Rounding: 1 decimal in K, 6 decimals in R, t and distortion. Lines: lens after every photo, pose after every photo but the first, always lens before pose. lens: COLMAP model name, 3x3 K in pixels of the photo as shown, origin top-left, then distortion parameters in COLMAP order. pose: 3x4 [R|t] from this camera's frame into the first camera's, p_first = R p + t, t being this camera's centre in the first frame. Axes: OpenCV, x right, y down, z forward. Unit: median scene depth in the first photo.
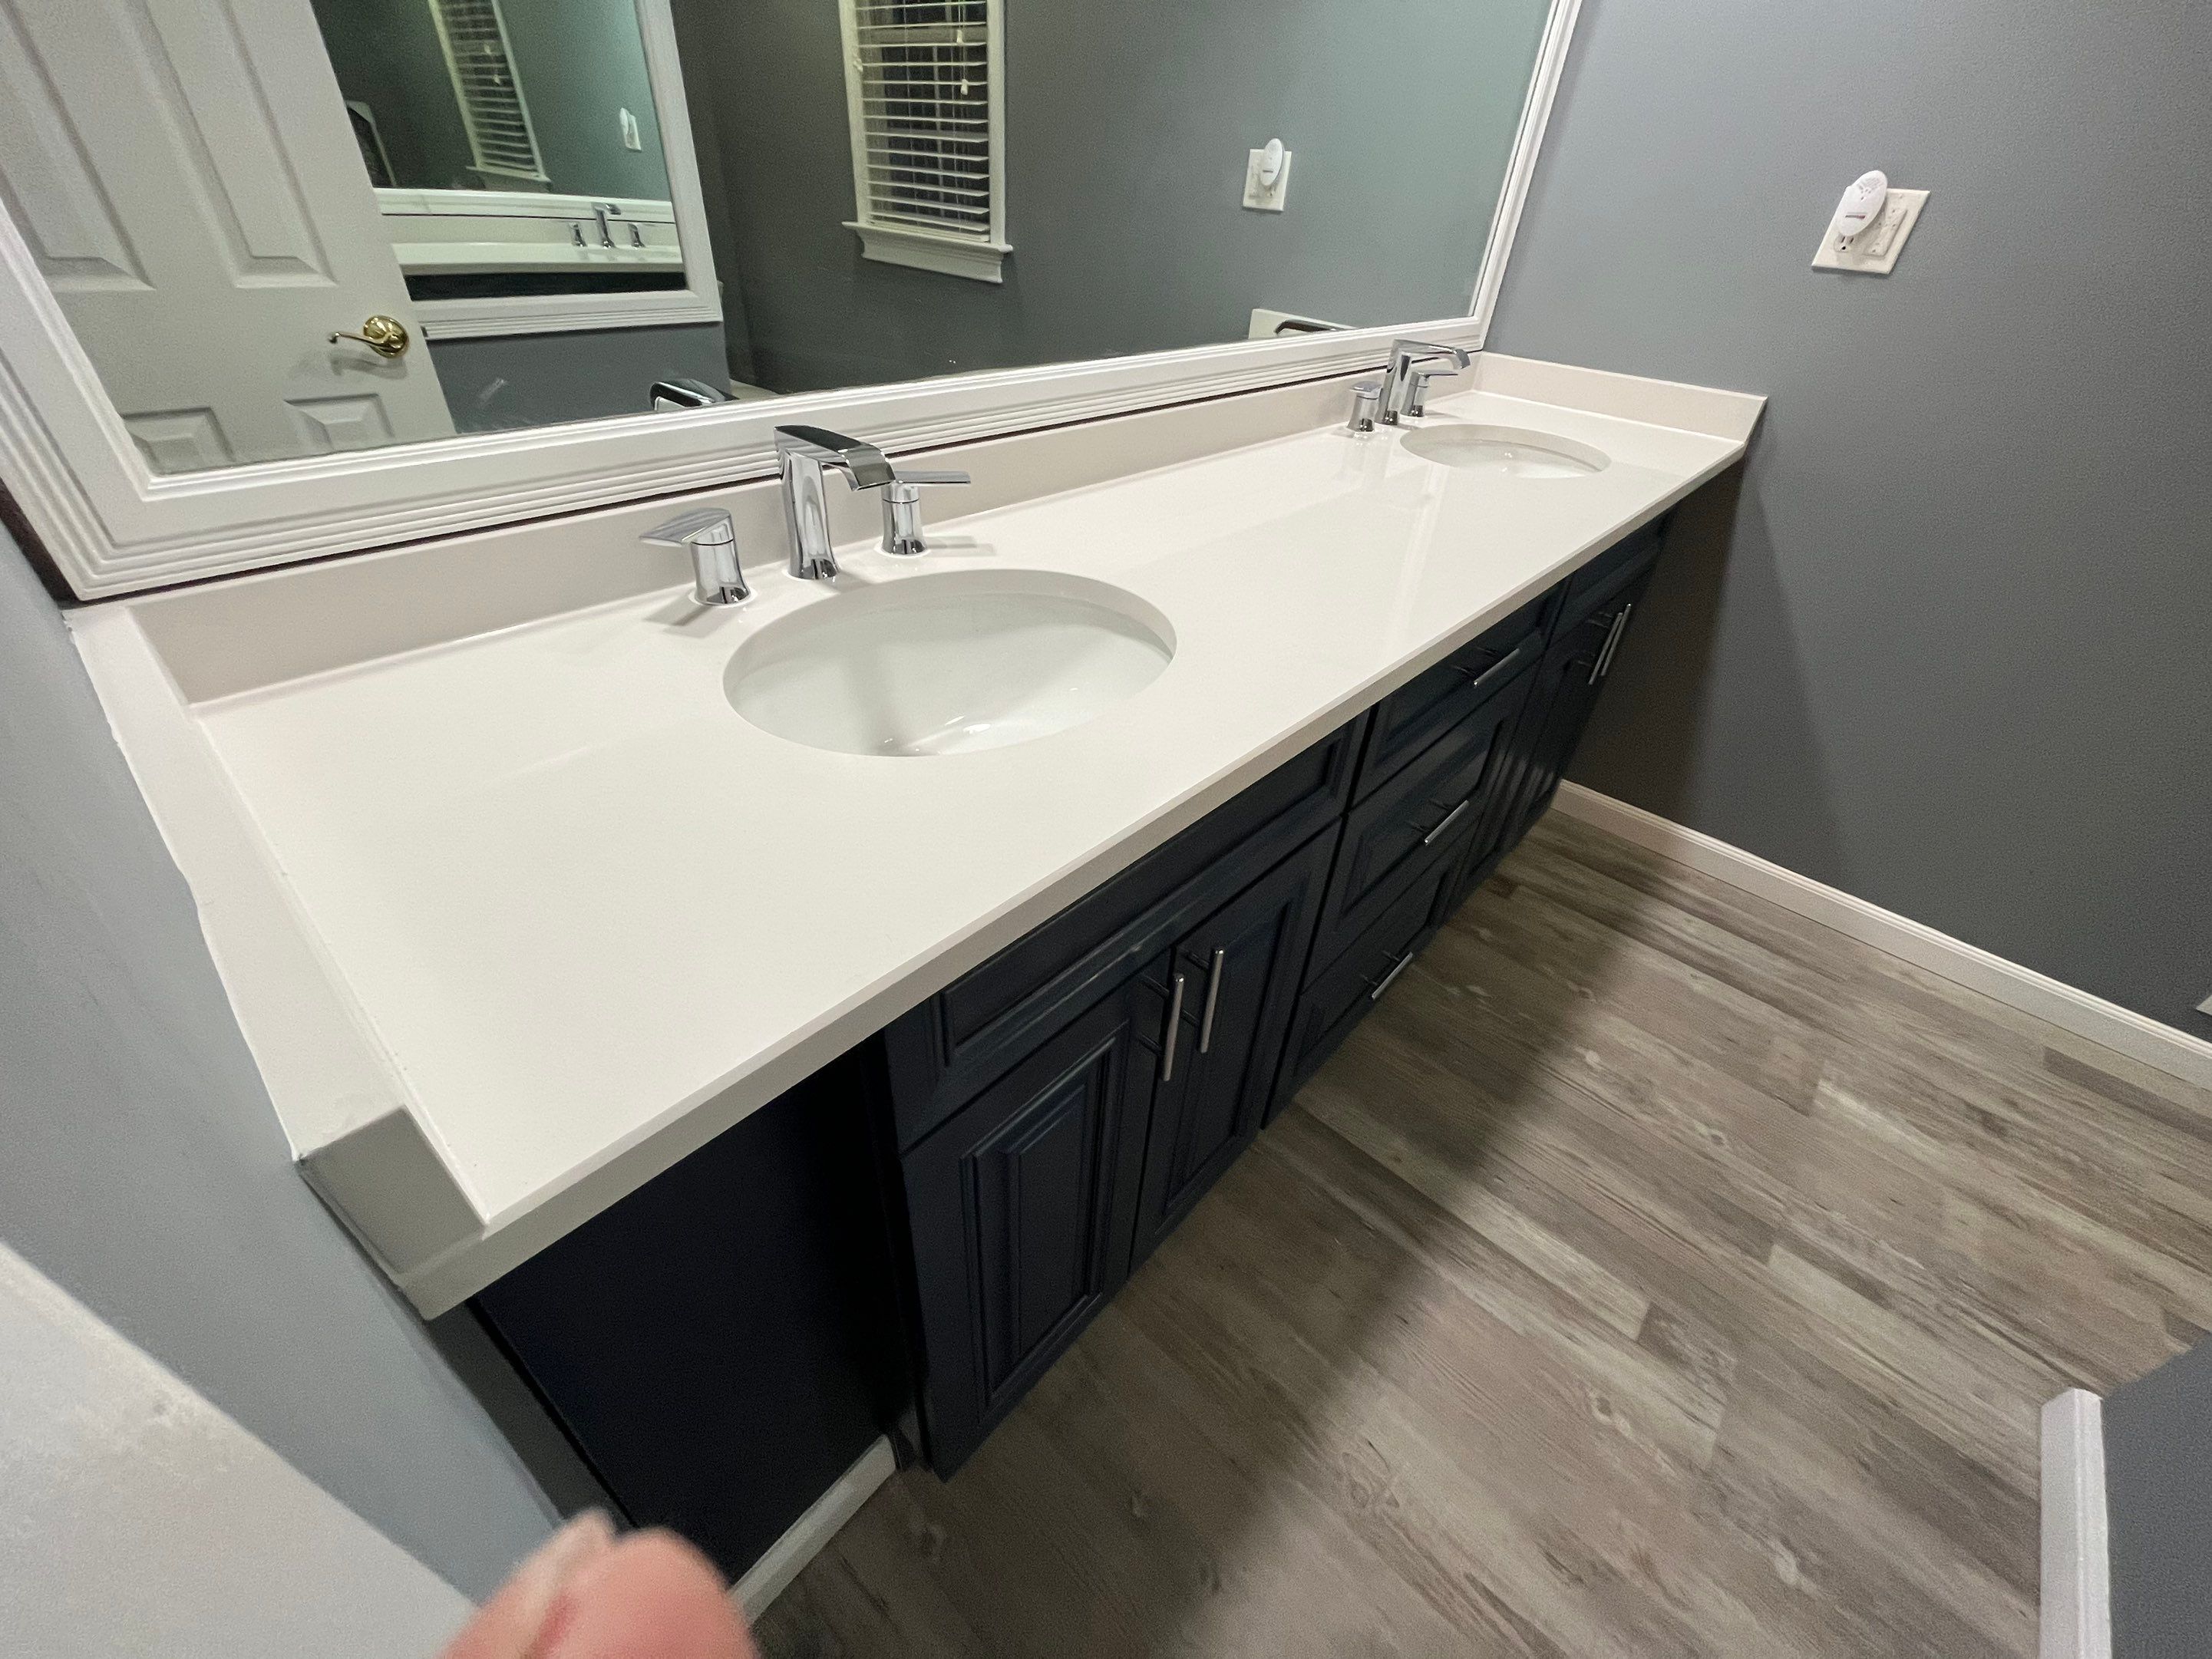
lens RADIAL K [[888.7, 0, 1104.7], [0, 888.7, 828.4], [0, 0, 1]] dist [-0.007378, 0.001320]
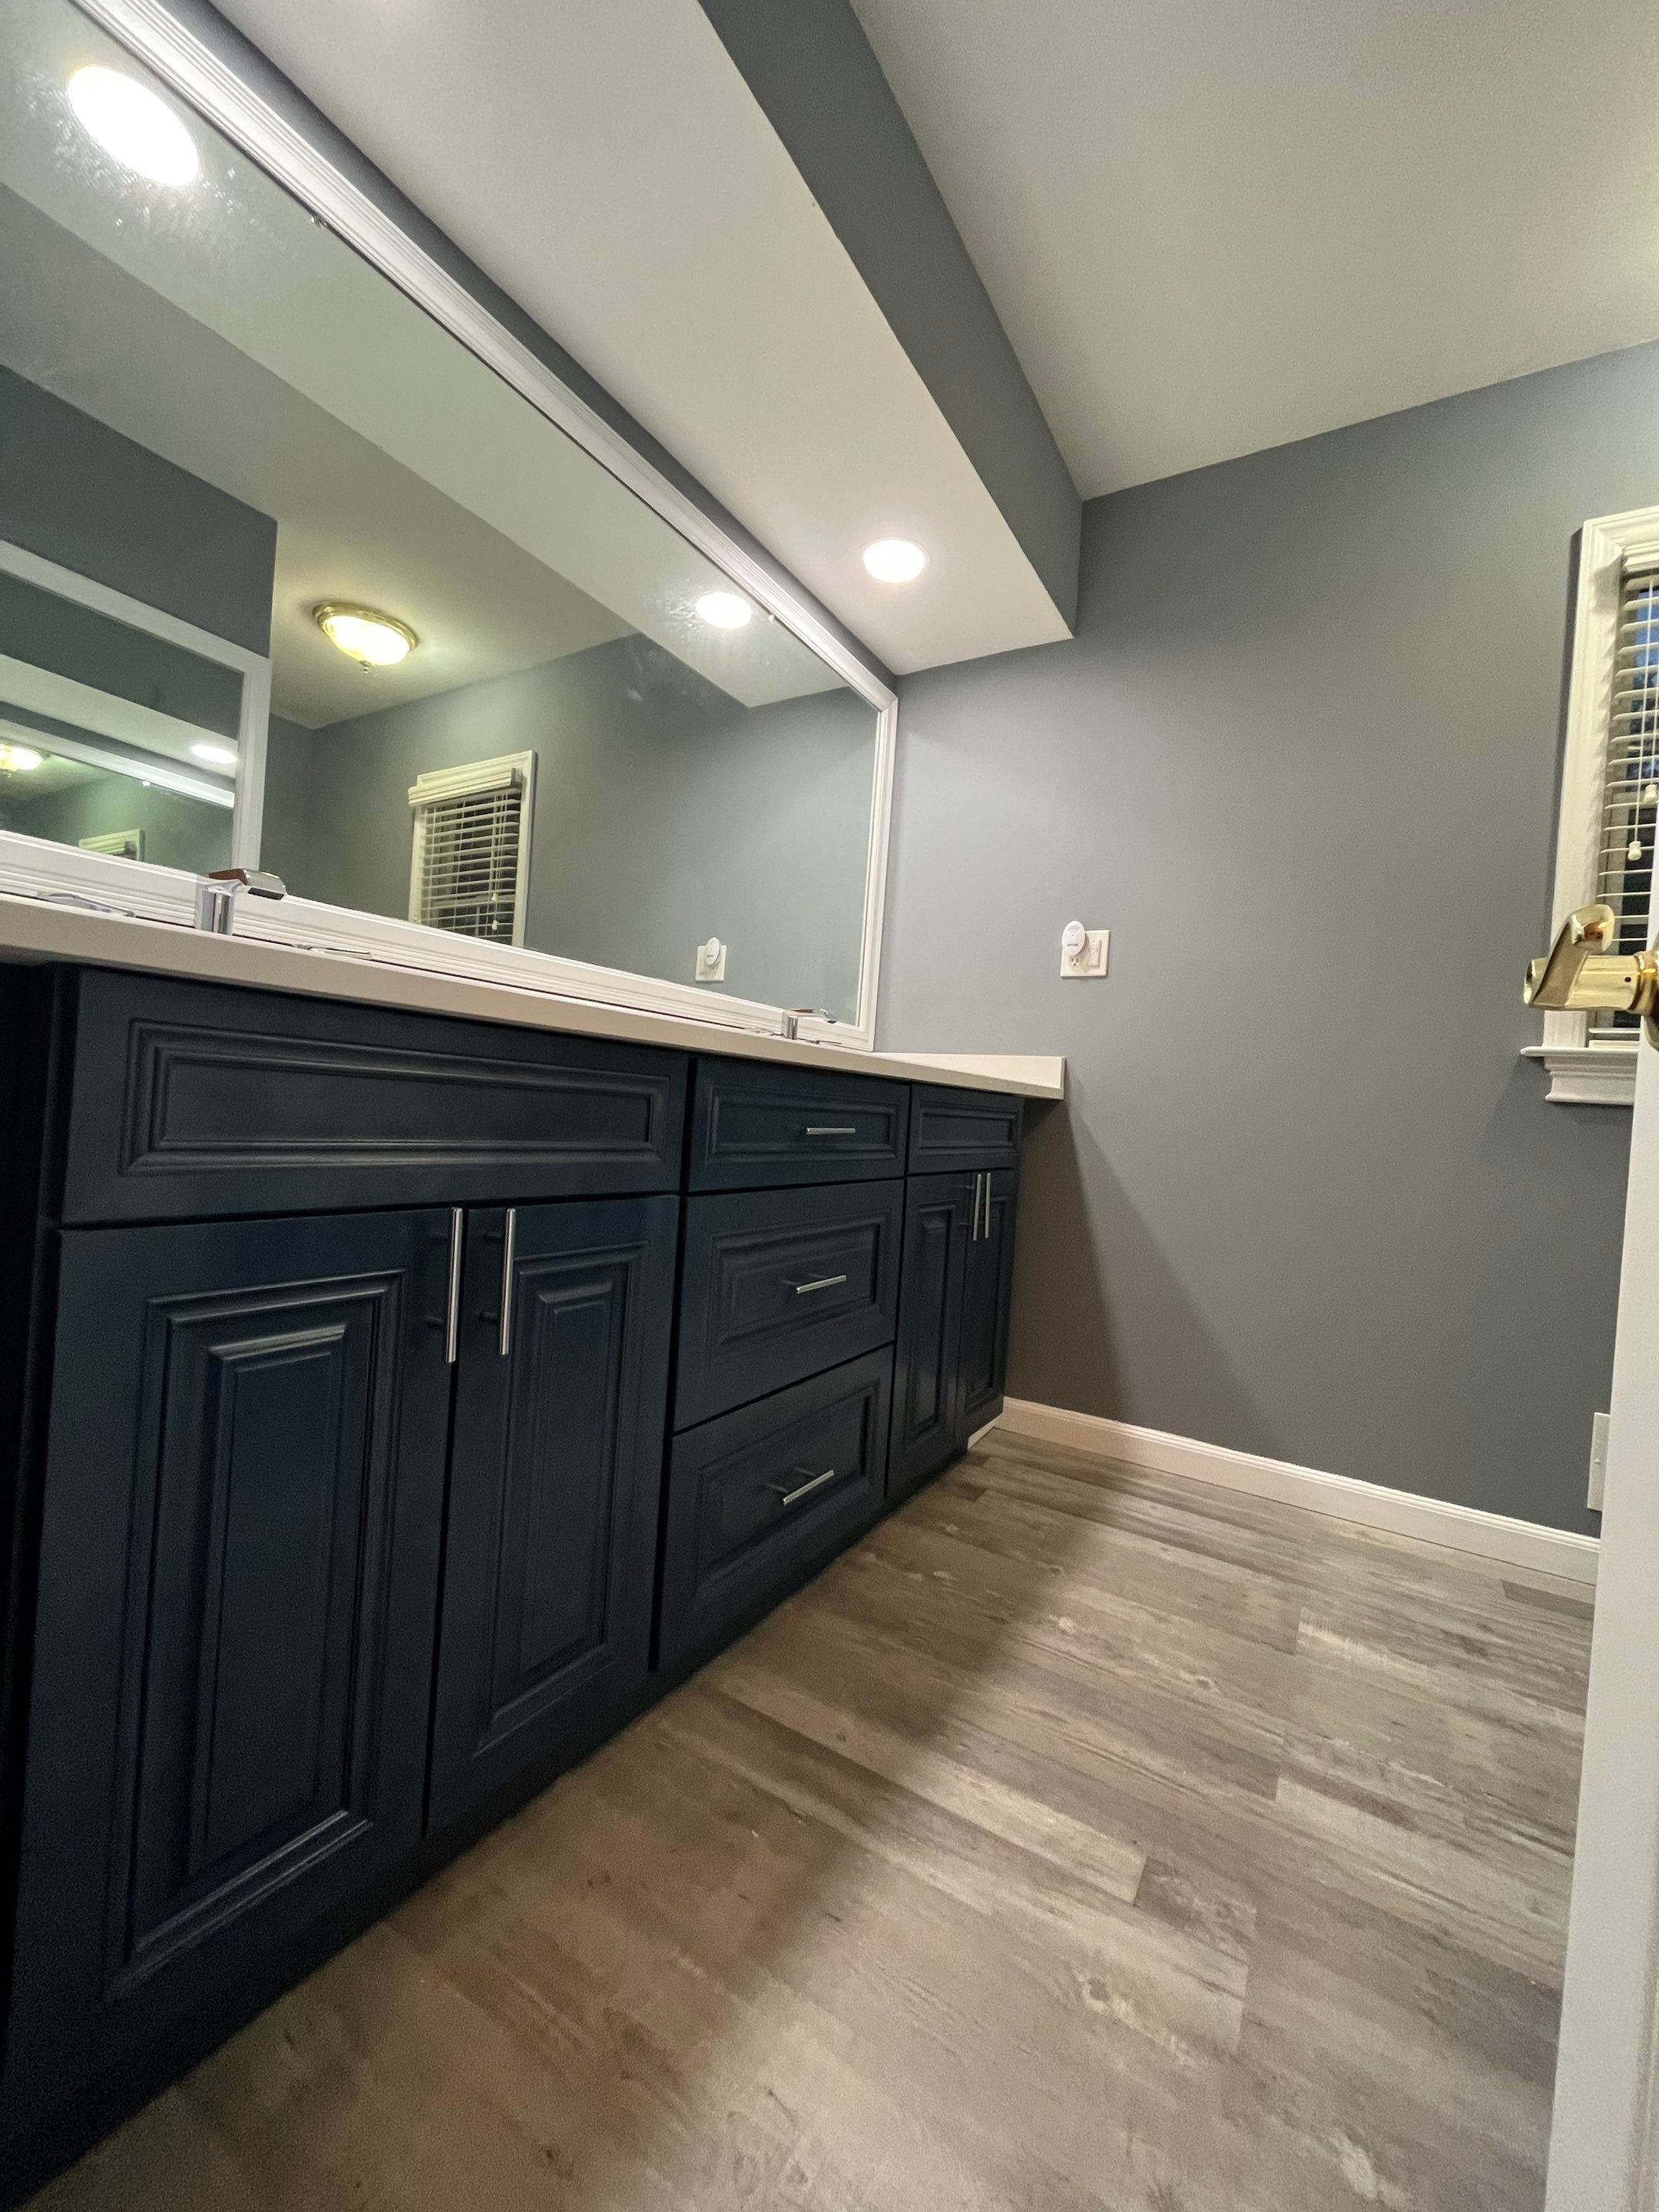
lens RADIAL K [[888.8, 0, 834.3], [0, 888.8, 1102.0], [0, 0, 1]] dist [-0.007378, 0.001320]
pose [[0.982159, 0.007004, 0.187923, 0.168804], [0.105156, 0.808012, -0.579706, 0.375699], [-0.155904, 0.589125, 0.792859, 0.015212]]
